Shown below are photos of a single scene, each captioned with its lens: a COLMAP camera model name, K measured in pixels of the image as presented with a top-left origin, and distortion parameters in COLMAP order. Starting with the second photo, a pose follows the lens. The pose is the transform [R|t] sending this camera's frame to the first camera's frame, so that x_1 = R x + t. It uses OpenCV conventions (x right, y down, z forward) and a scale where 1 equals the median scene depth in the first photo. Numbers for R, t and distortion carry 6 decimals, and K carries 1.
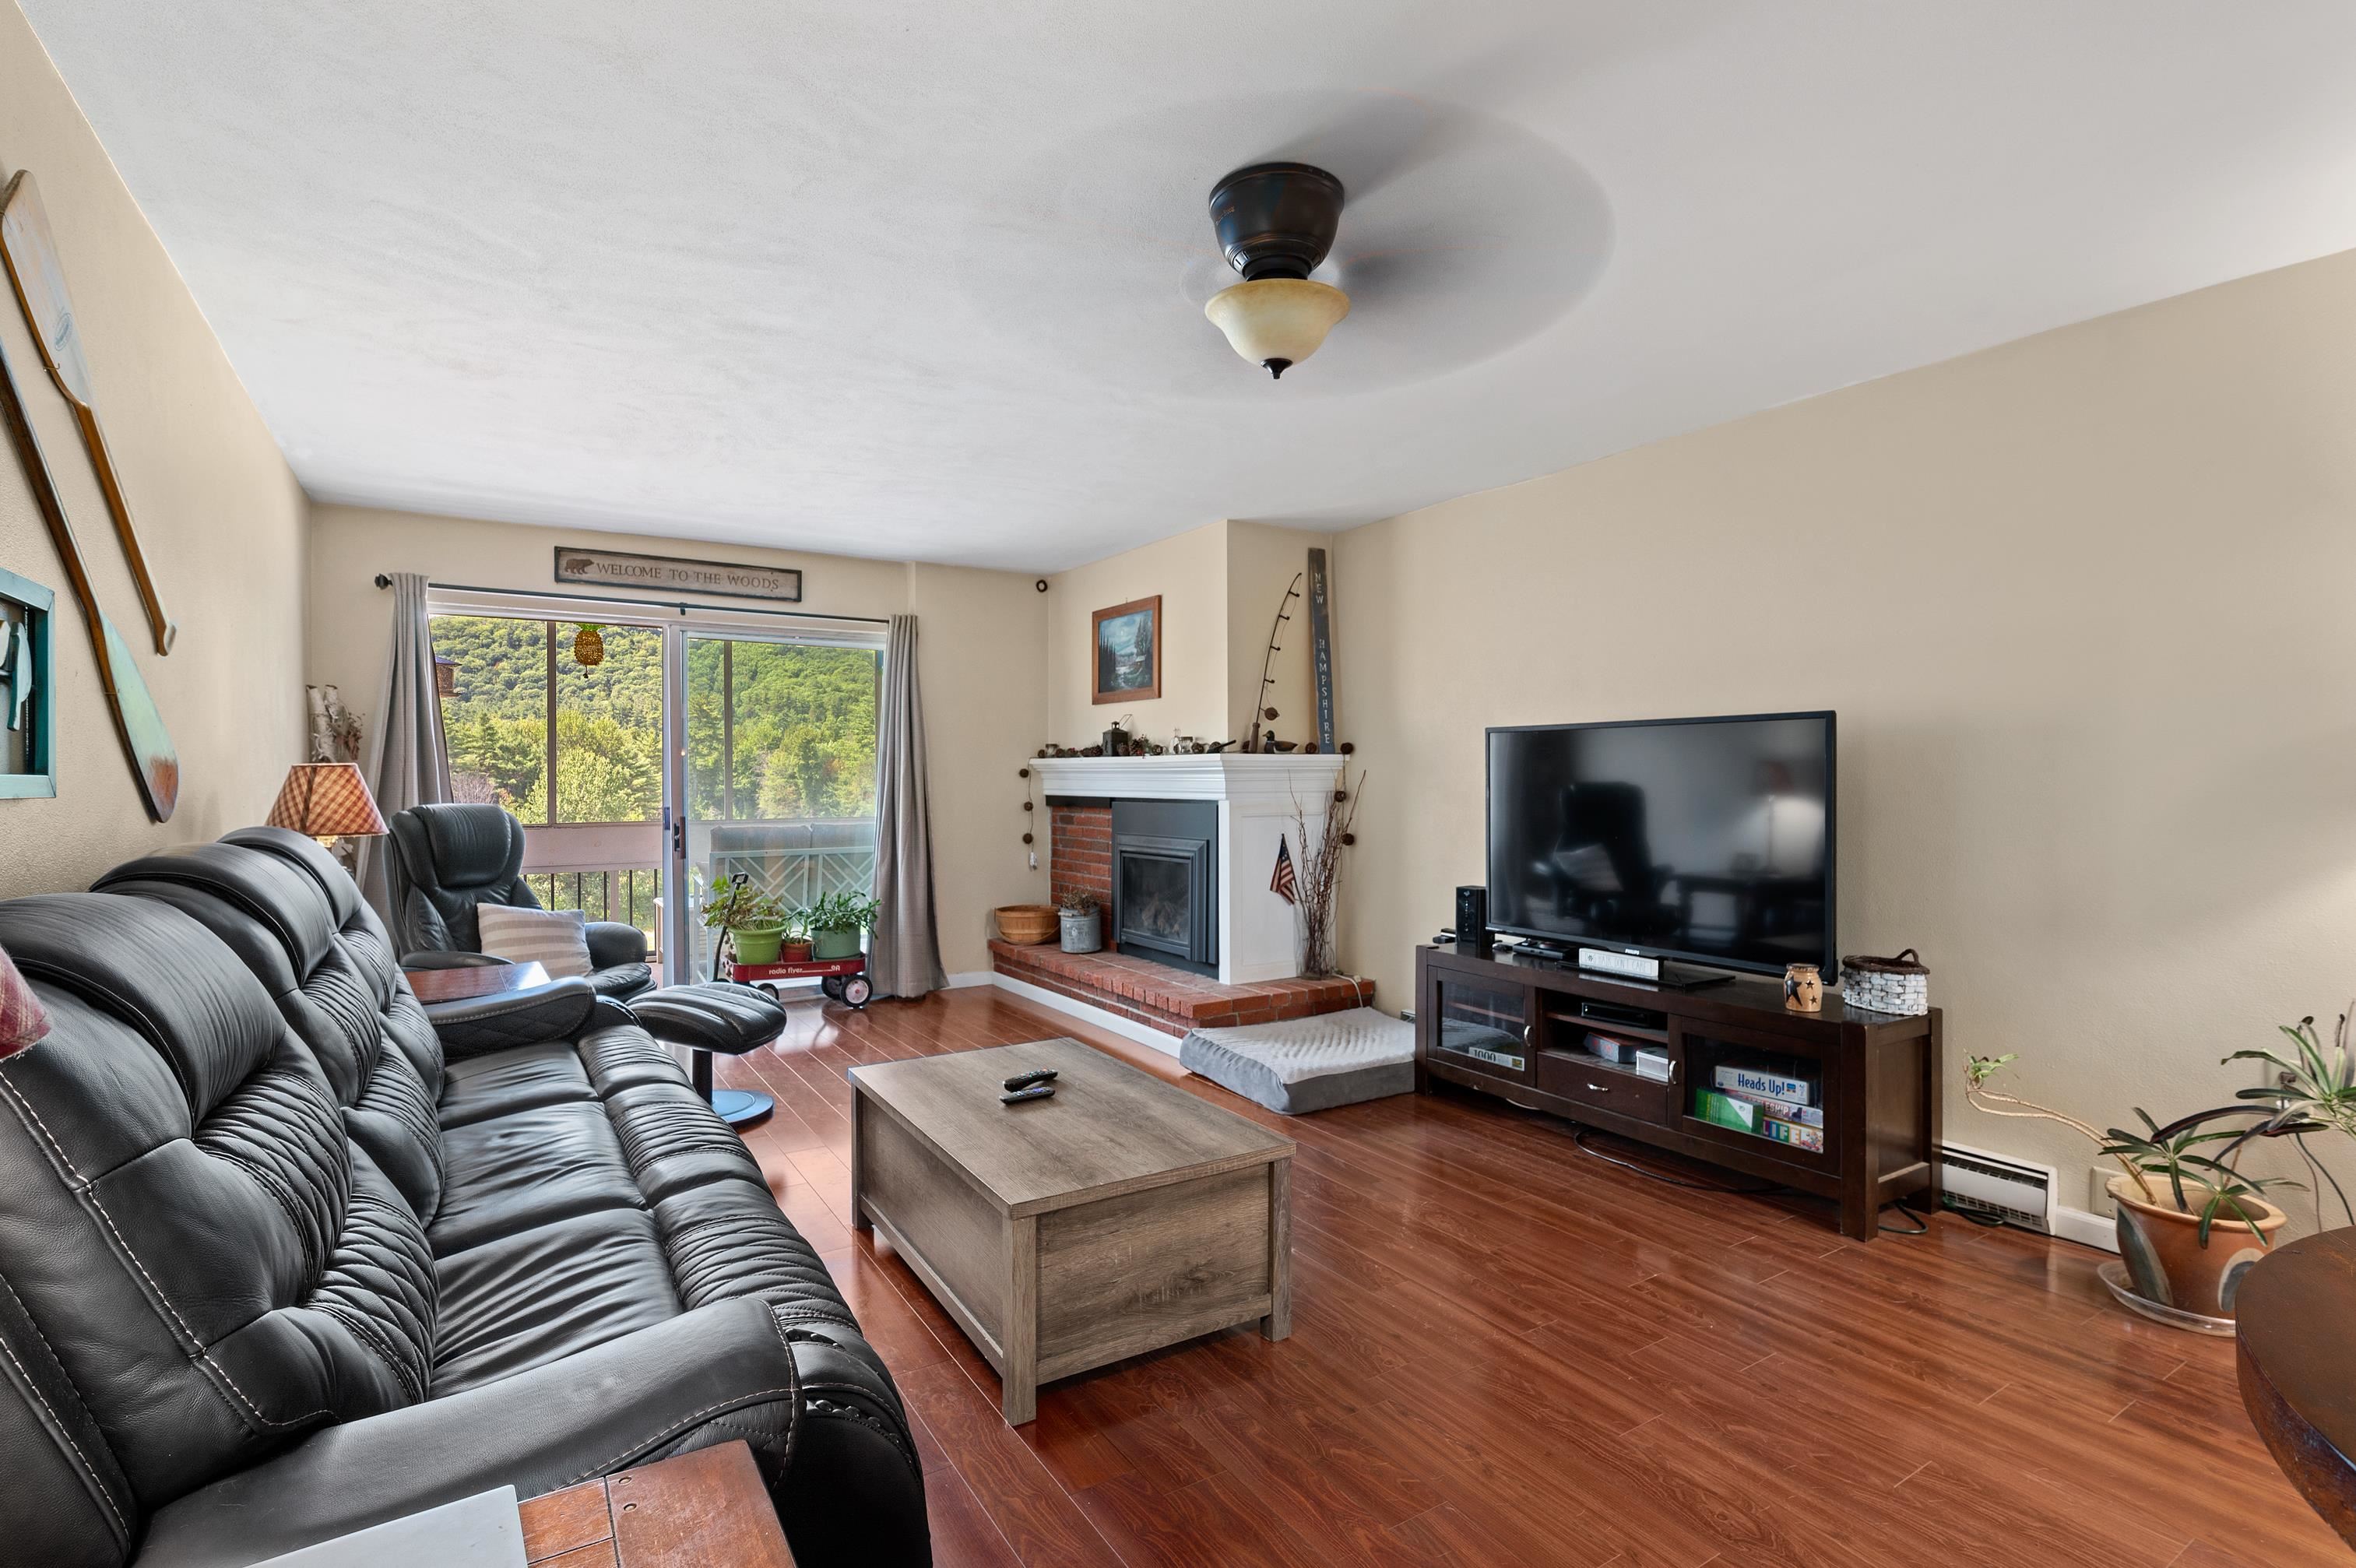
lens RADIAL K [[1128.9, 0, 1161.2], [0, 1128.9, 787.3], [0, 0, 1]] dist [0.000177, 0.000104]
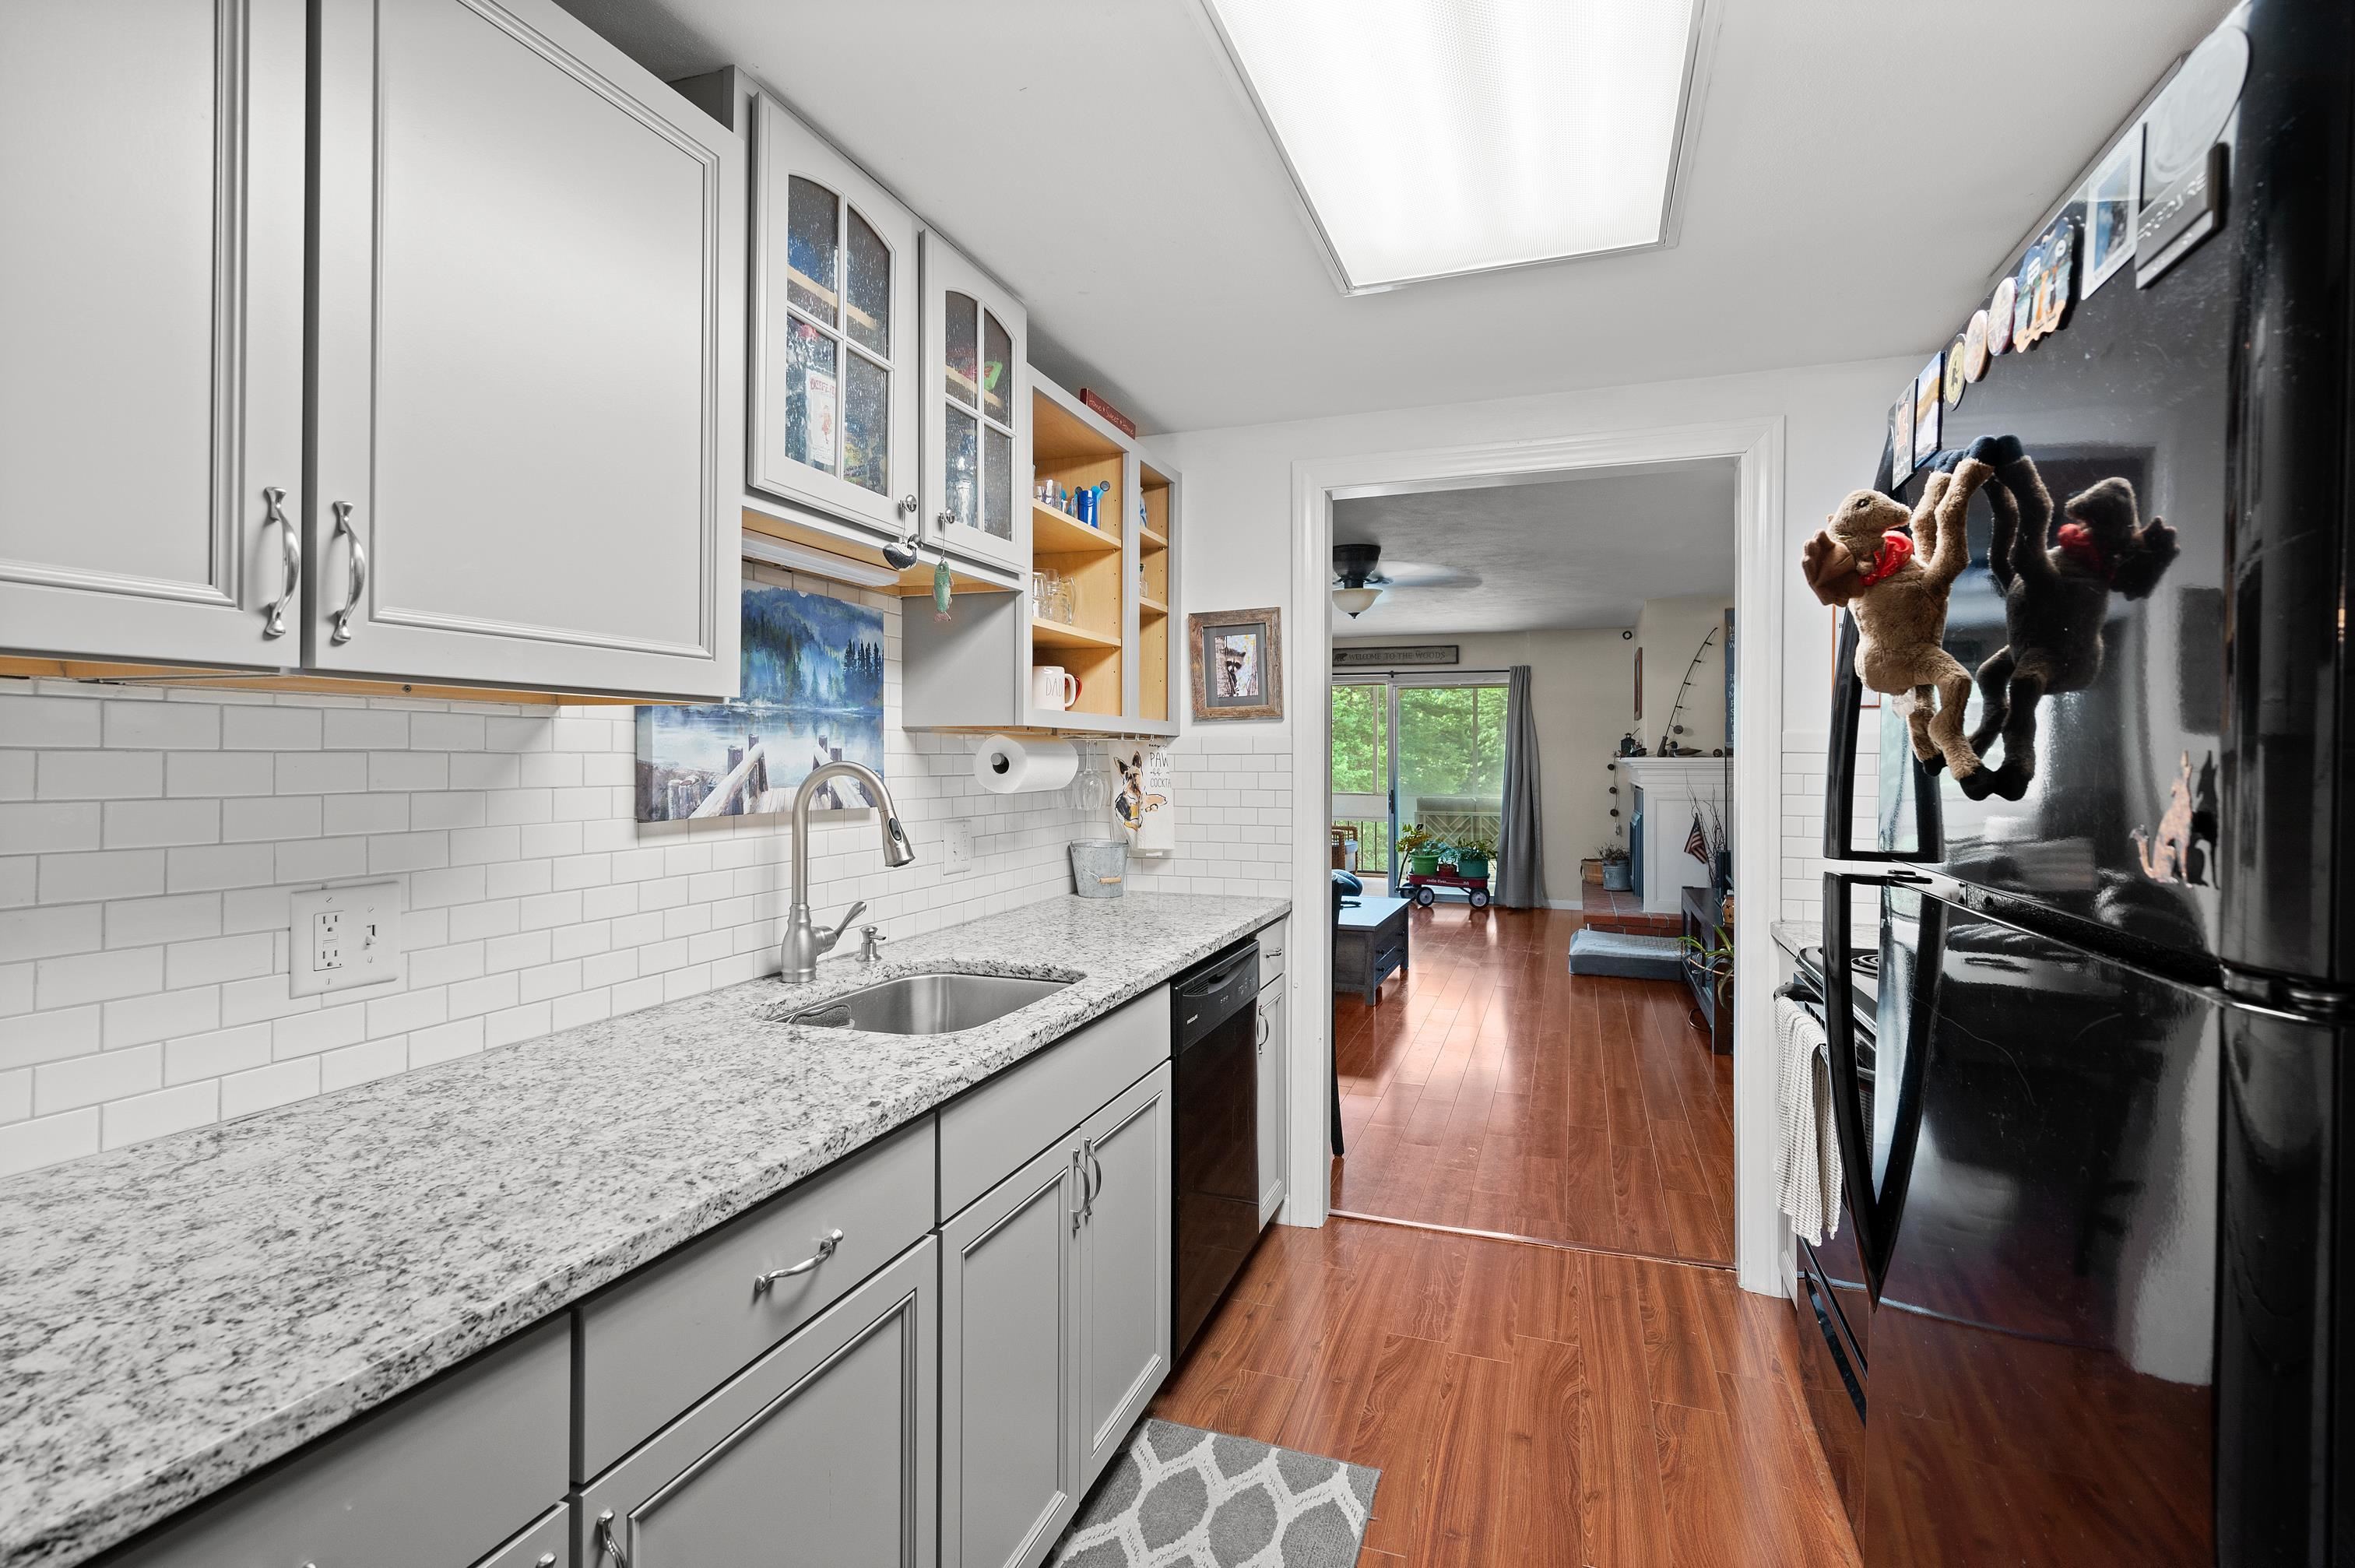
lens RADIAL K [[1066.7, 0, 1172.3], [0, 1066.7, 752.5], [0, 0, 1]] dist [0.000729, 0.000039]
pose [[0.617362, -0.000909, -0.786679, 0.685075], [-0.011152, 0.999889, -0.009907, -0.012714], [0.786600, 0.014889, 0.617283, -0.317561]]
